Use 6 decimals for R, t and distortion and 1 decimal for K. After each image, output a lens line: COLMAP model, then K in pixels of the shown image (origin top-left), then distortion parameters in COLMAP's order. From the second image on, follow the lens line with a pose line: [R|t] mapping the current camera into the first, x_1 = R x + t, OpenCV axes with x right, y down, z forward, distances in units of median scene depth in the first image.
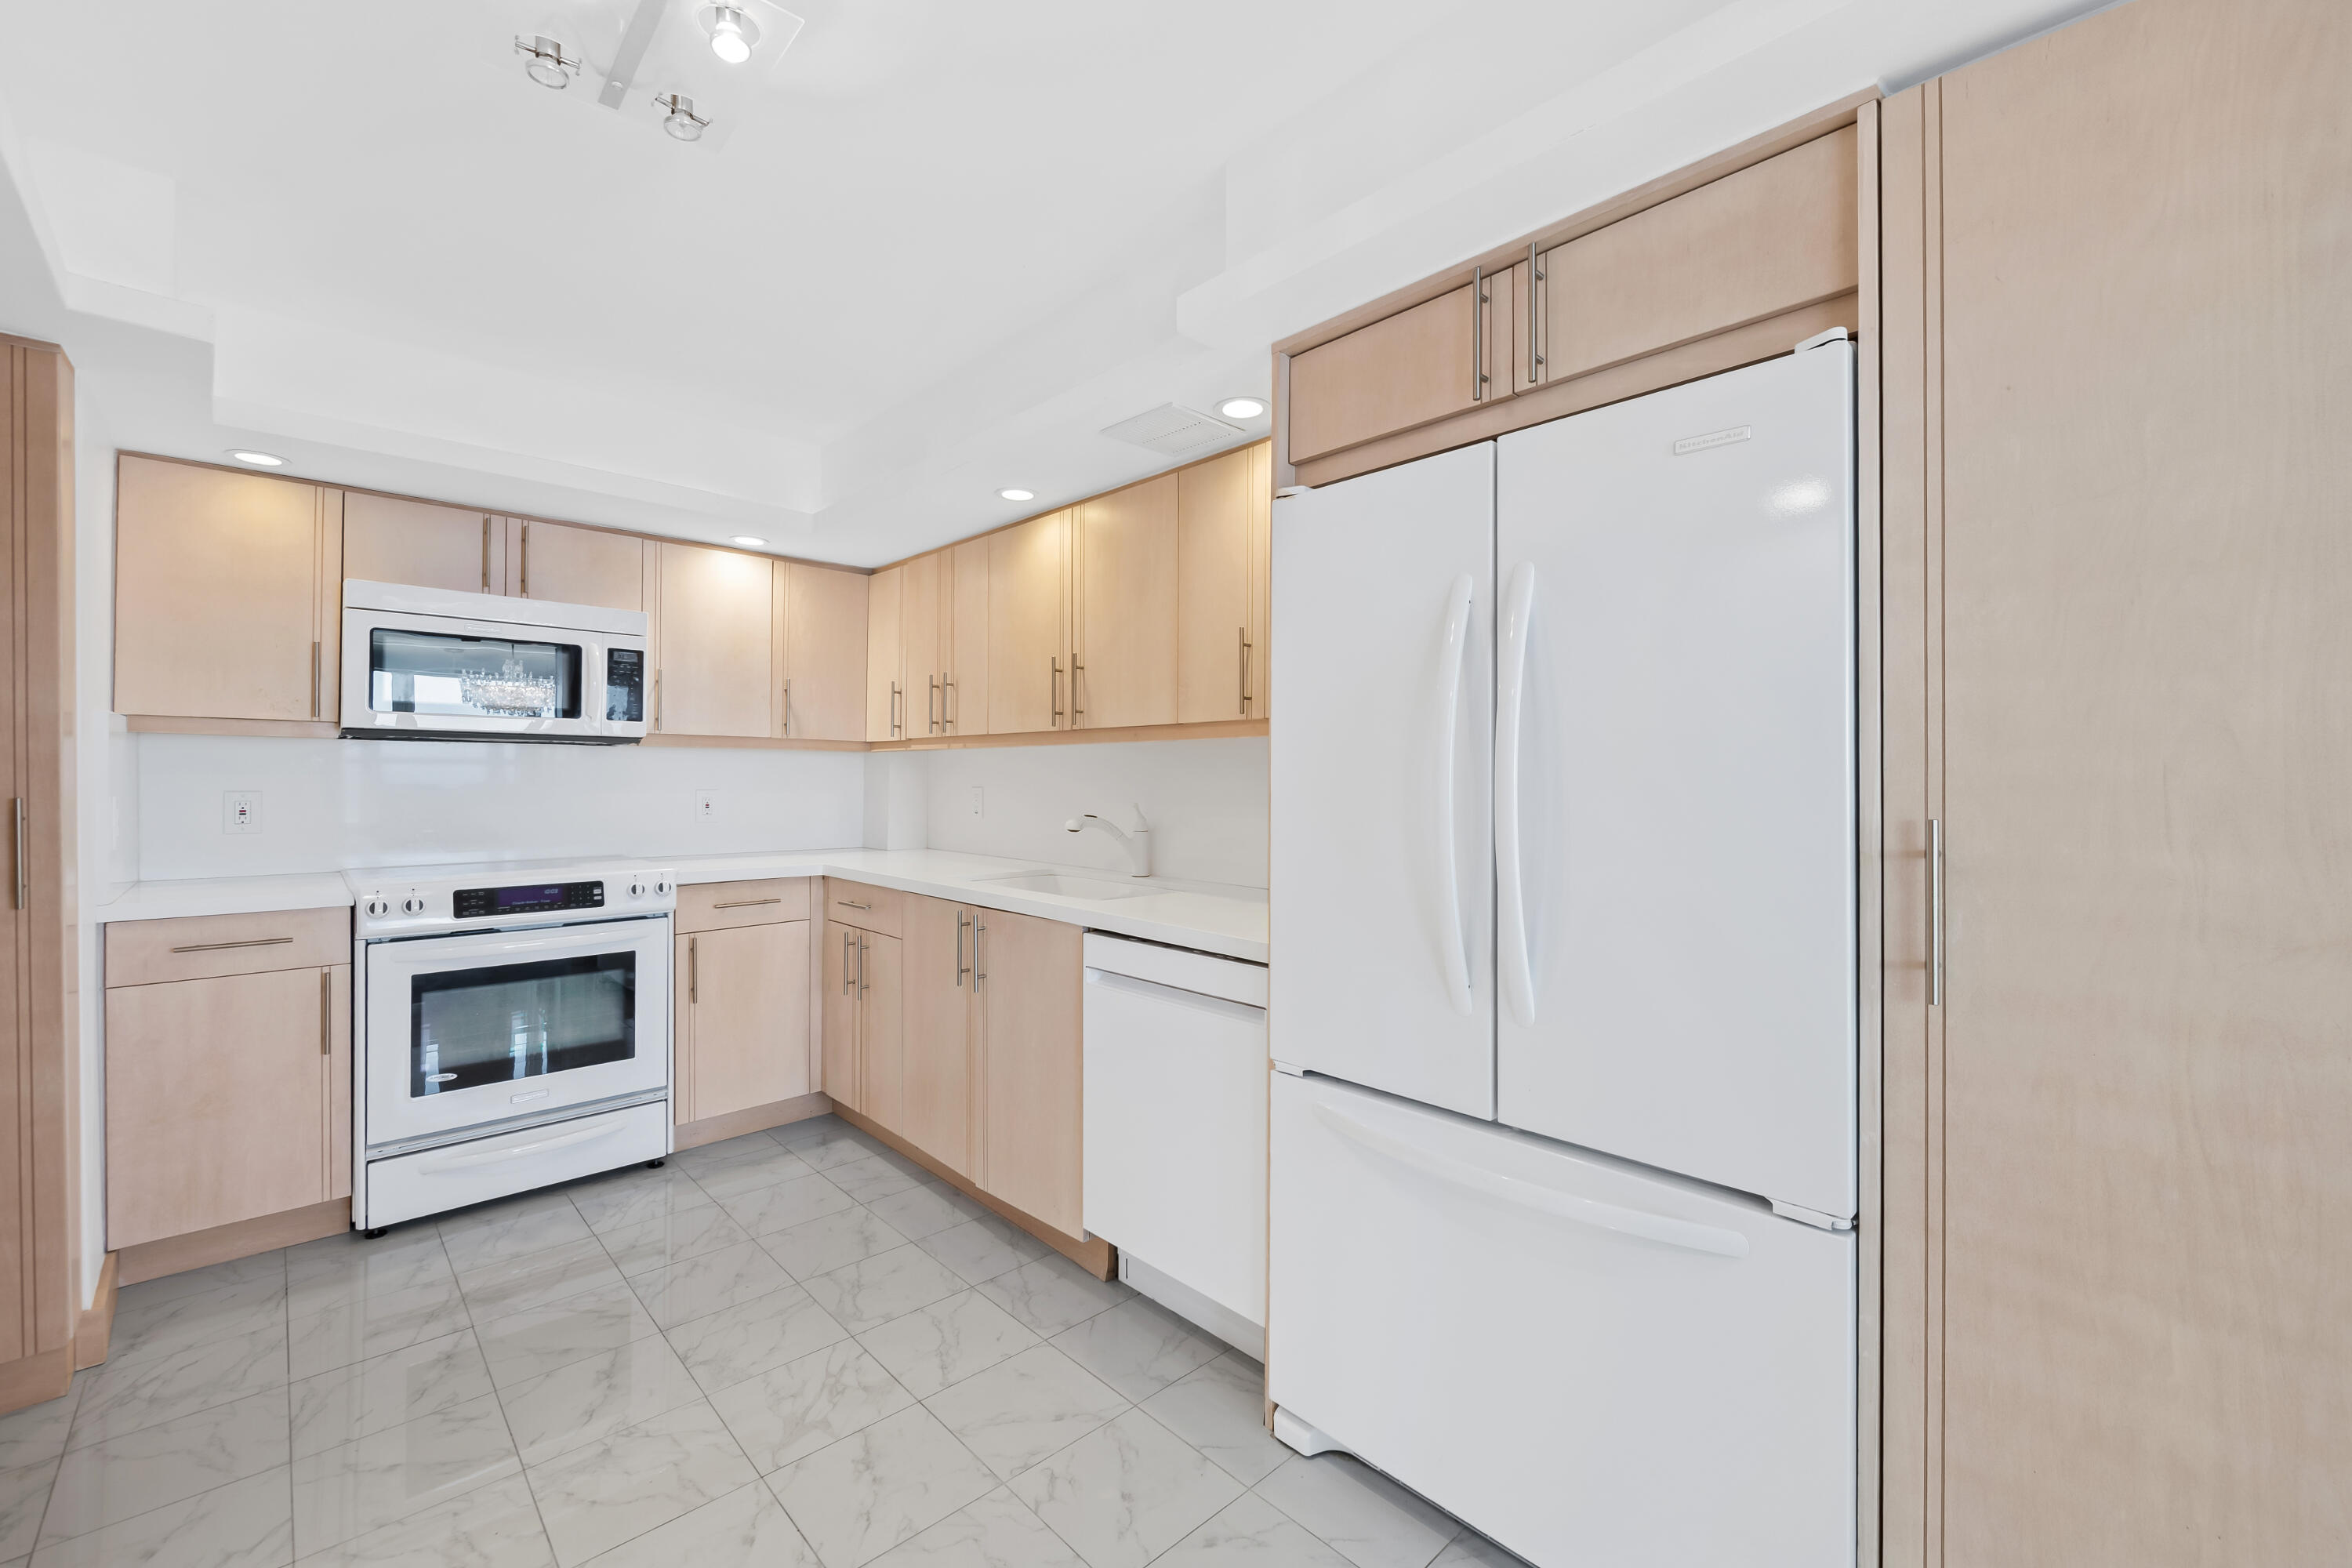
lens RADIAL K [[950.7, 0, 1179.5], [0, 950.7, 770.1], [0, 0, 1]] dist [0.007624, -0.004672]
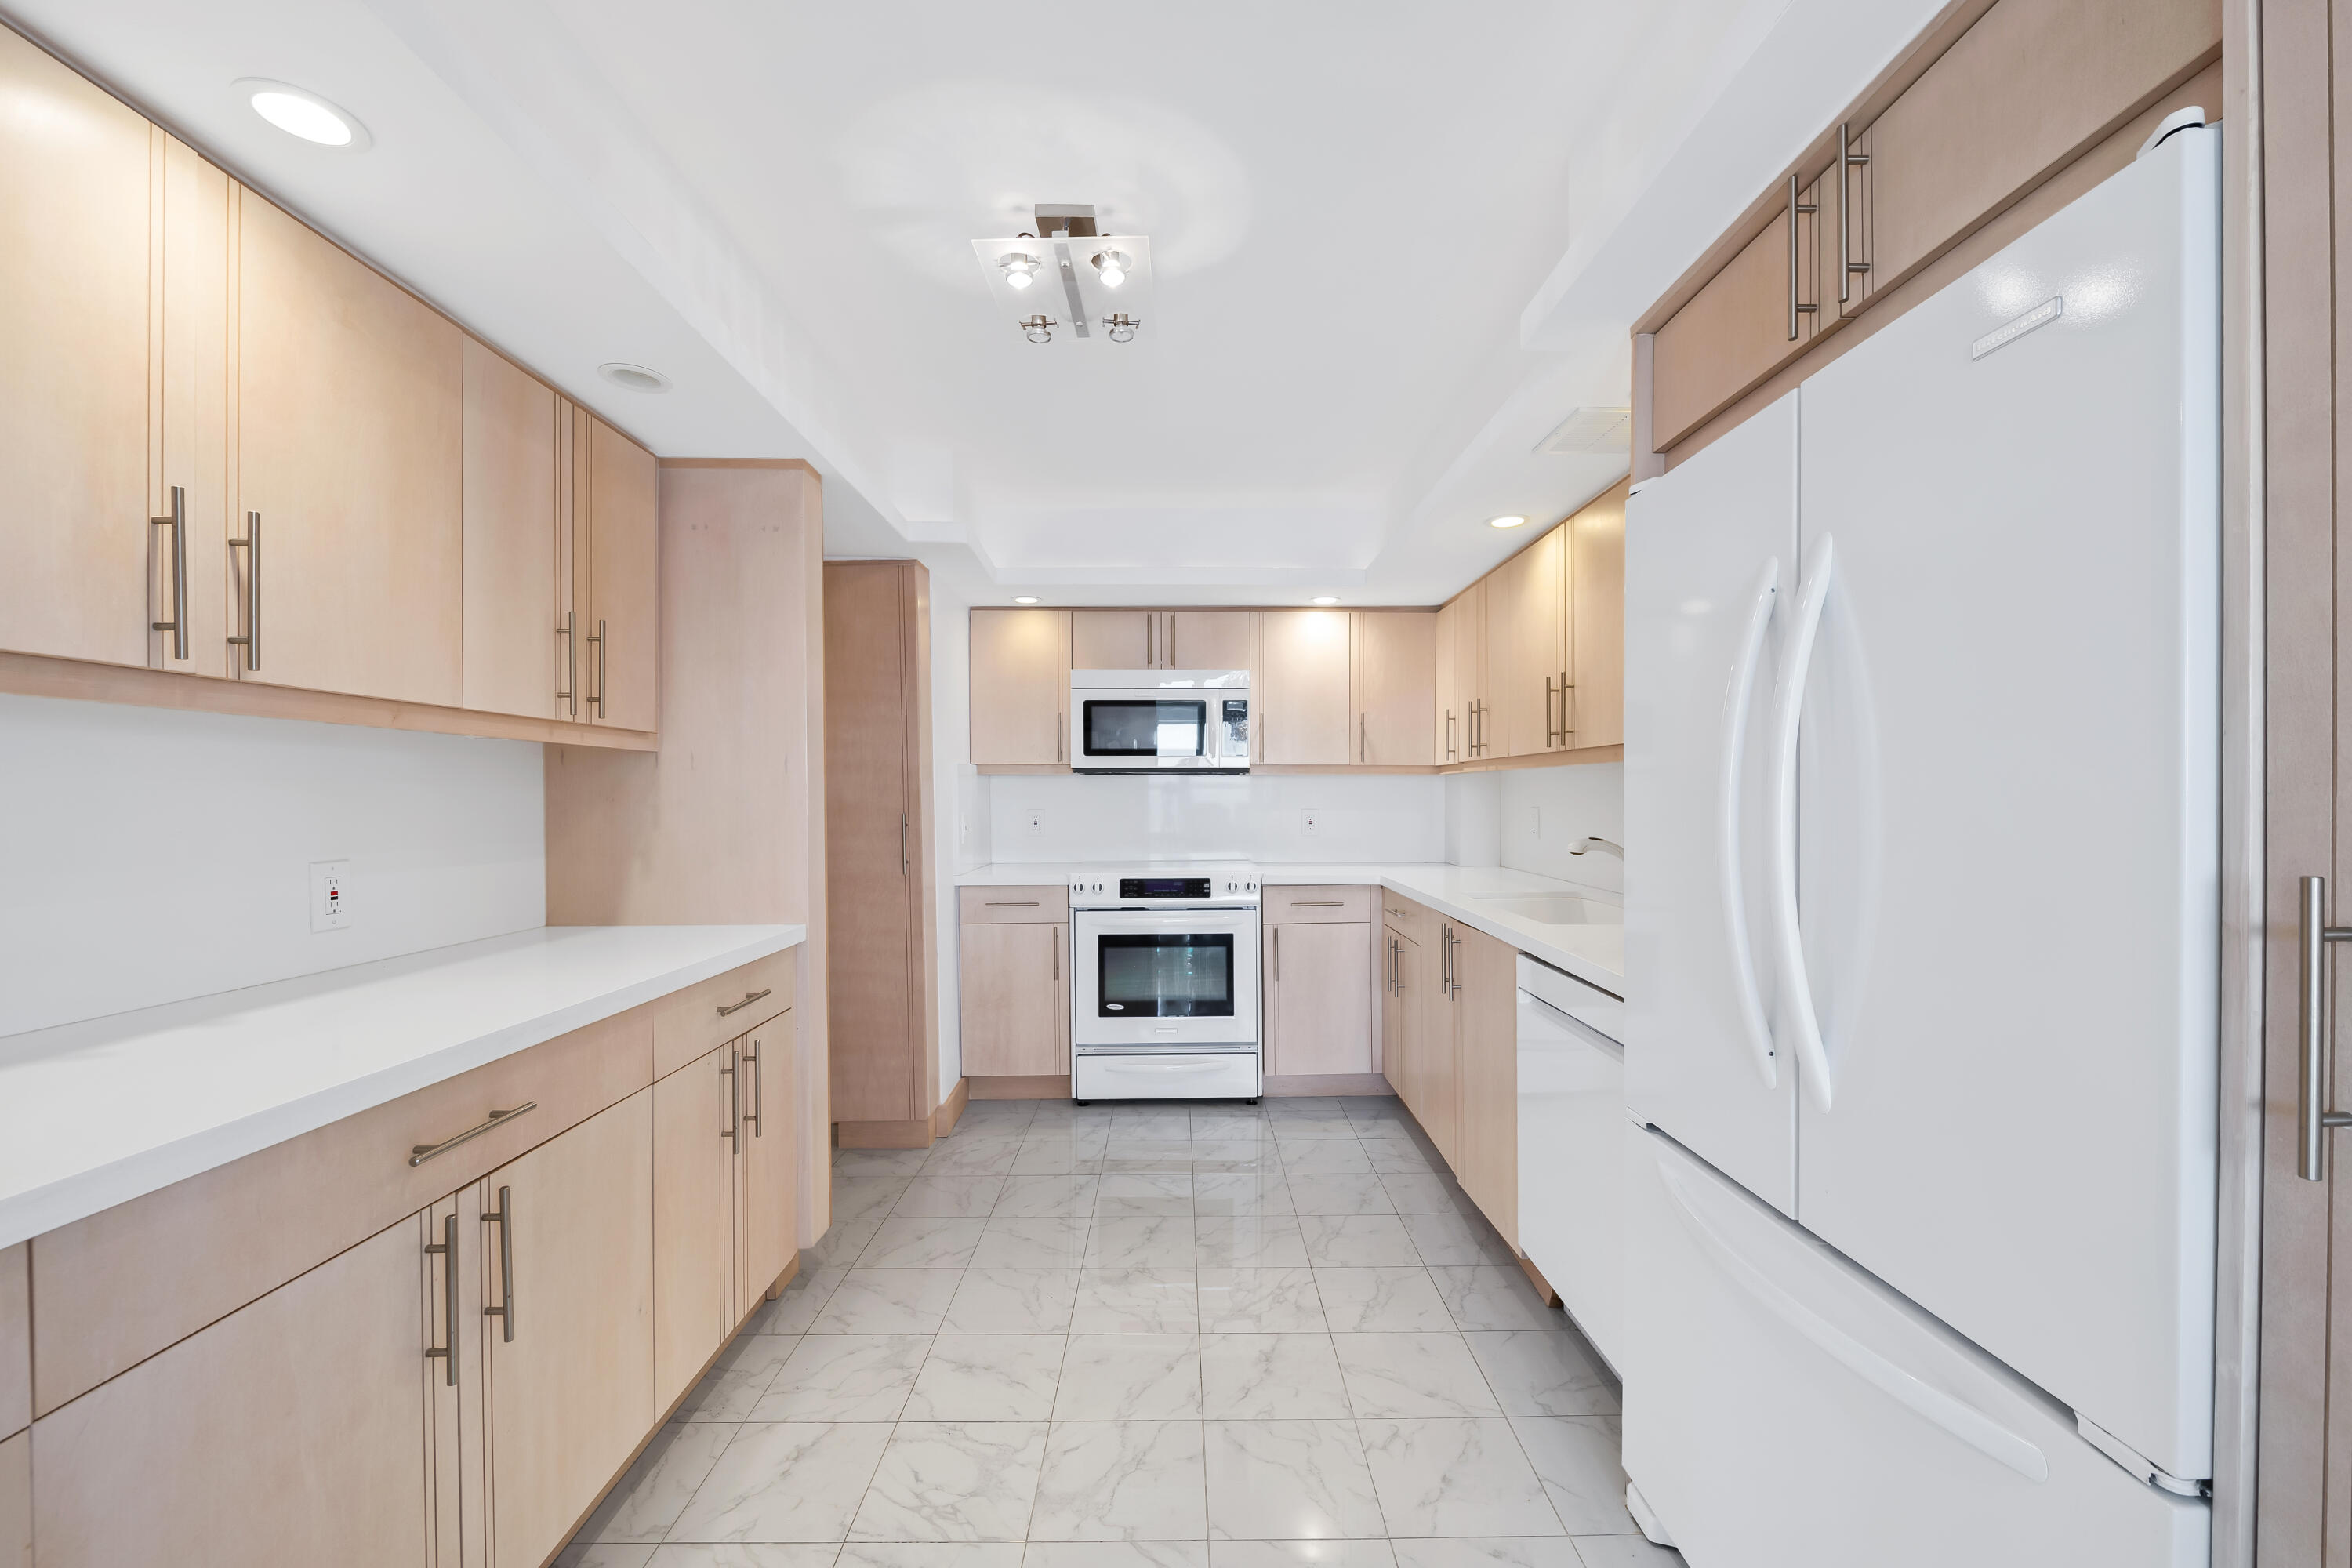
lens RADIAL K [[943.5, 0, 1208.6], [0, 943.5, 799.3], [0, 0, 1]] dist [0.000919, -0.000381]
pose [[0.739731, -0.003280, -0.672895, 0.290223], [0.011748, 0.999899, 0.008042, -0.003893], [0.672800, -0.013854, 0.739694, 0.035659]]
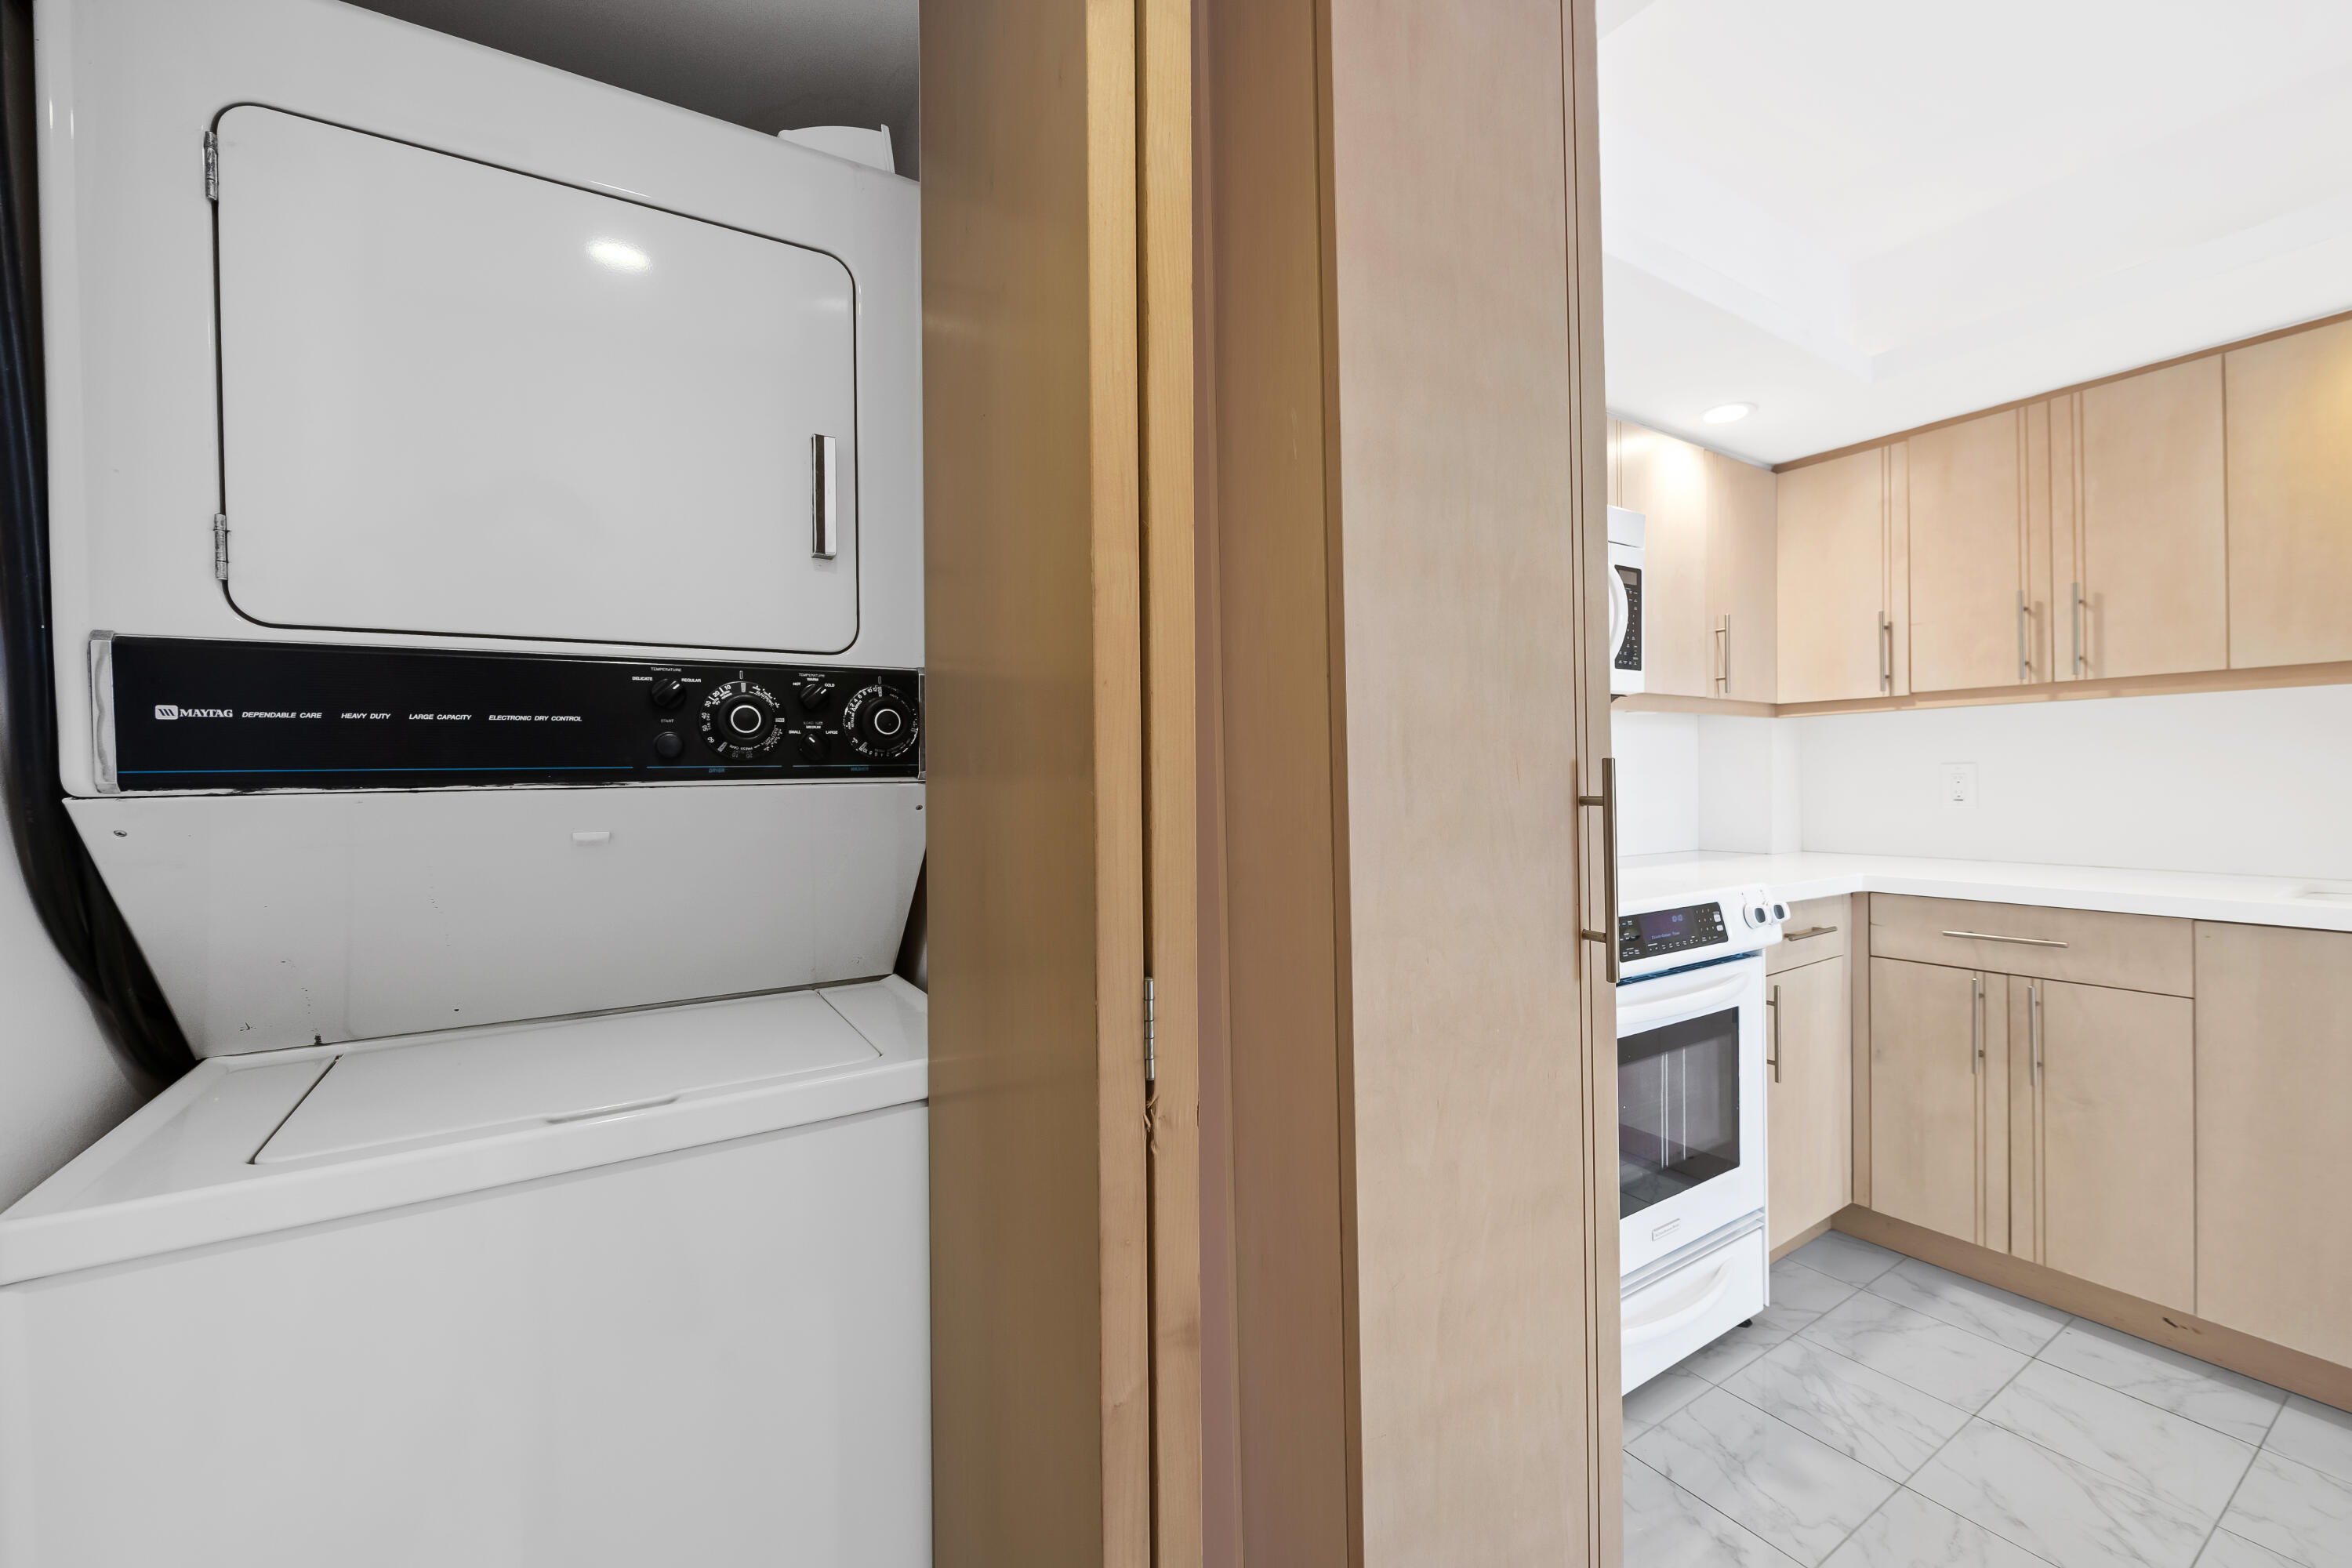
lens RADIAL K [[941.4, 0, 1214.1], [0, 941.4, 783.8], [0, 0, 1]] dist [0.000725, 0.000018]
pose [[0.985020, -0.013966, -0.171874, -0.891157], [0.015427, 0.999855, 0.007167, 0.025691], [0.171749, -0.009711, 0.985093, 0.316270]]
